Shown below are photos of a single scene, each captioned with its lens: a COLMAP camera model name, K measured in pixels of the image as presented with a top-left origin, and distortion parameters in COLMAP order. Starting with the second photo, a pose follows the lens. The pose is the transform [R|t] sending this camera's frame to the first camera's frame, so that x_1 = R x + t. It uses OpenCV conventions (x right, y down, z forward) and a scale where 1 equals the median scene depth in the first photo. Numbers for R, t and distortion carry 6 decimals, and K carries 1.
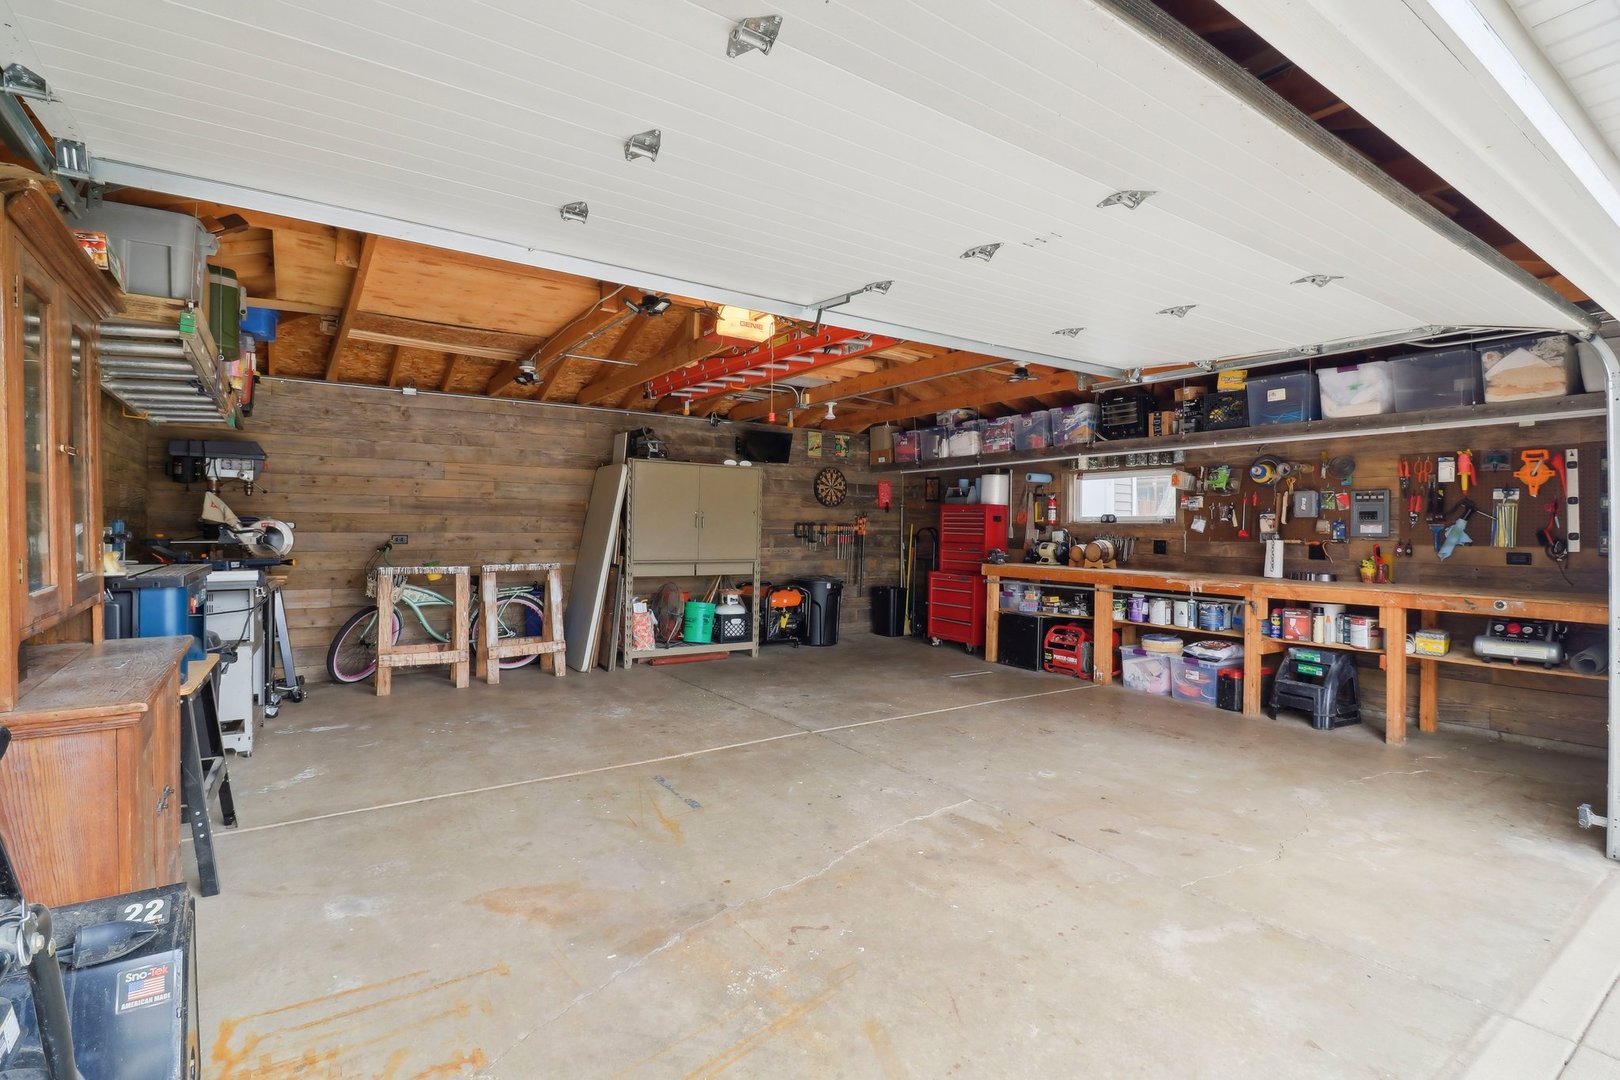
lens RADIAL K [[755.6, 0, 810.0], [0, 755.6, 540.0], [0, 0, 1]] dist [-0.000474, -0.000323]
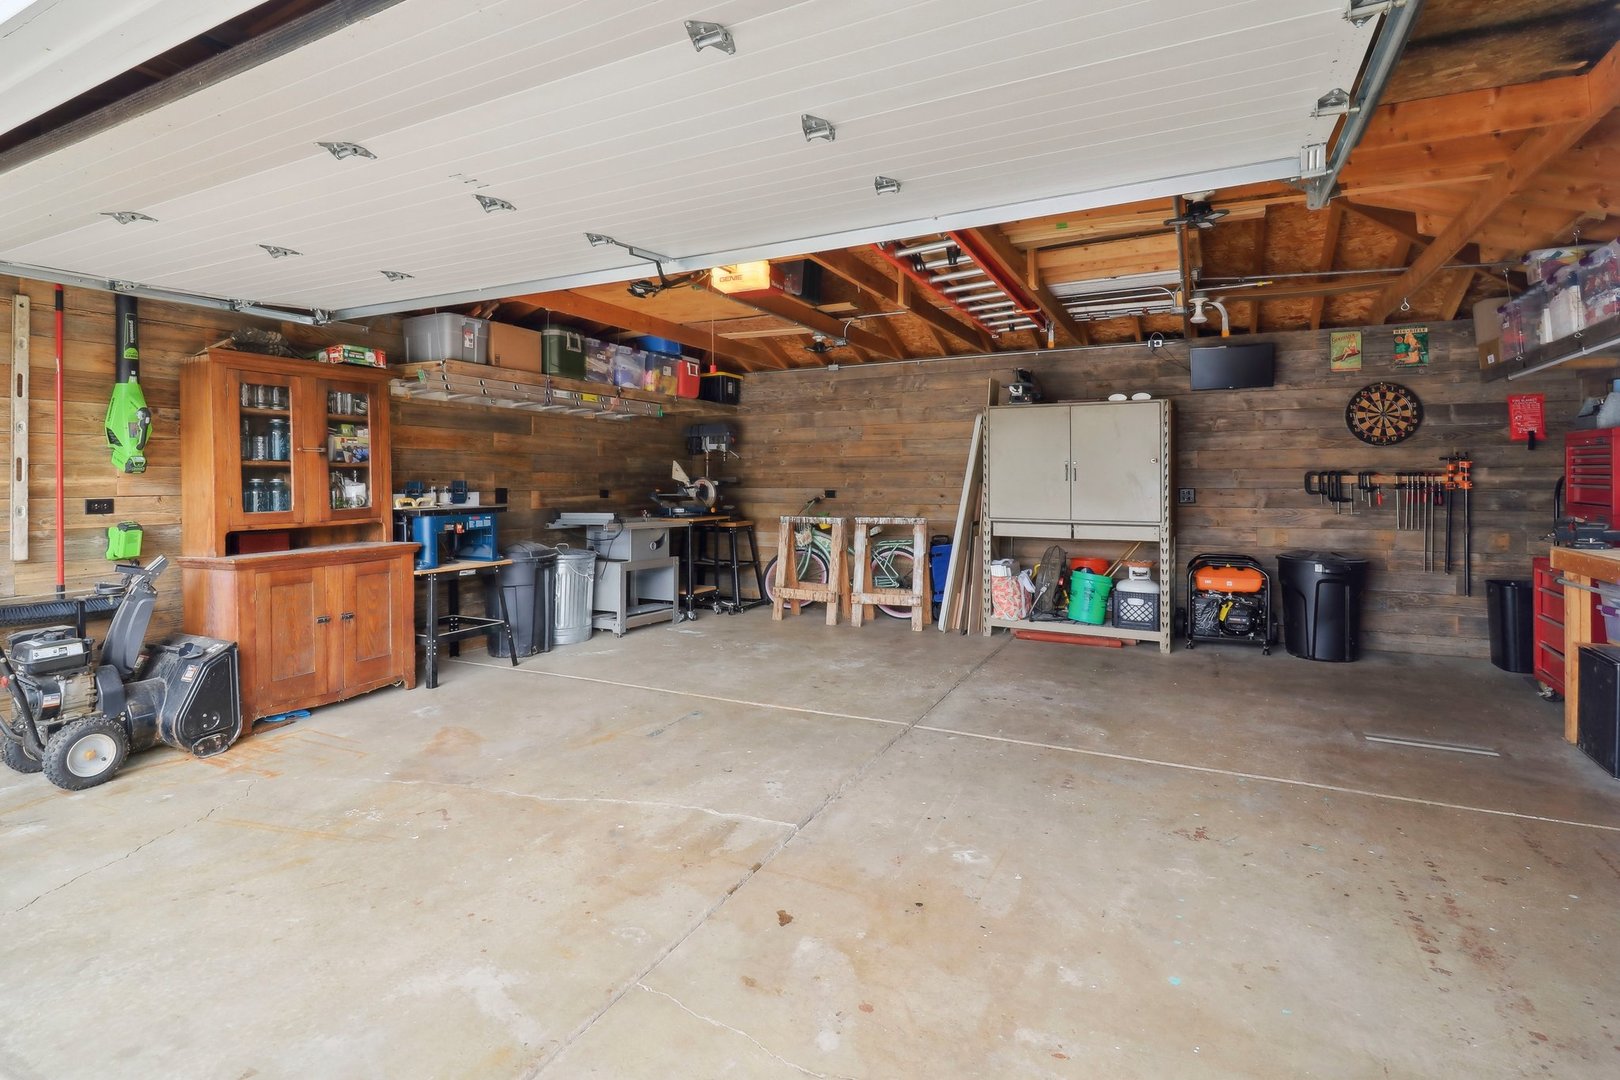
lens RADIAL K [[812.6, 0, 775.6], [0, 812.6, 484.2], [0, 0, 1]] dist [-0.003449, -0.001578]
pose [[0.469054, -0.007871, -0.883134, 0.550201], [-0.006809, 0.999898, -0.012528, 0.000588], [0.883143, 0.011889, 0.468953, 0.338265]]
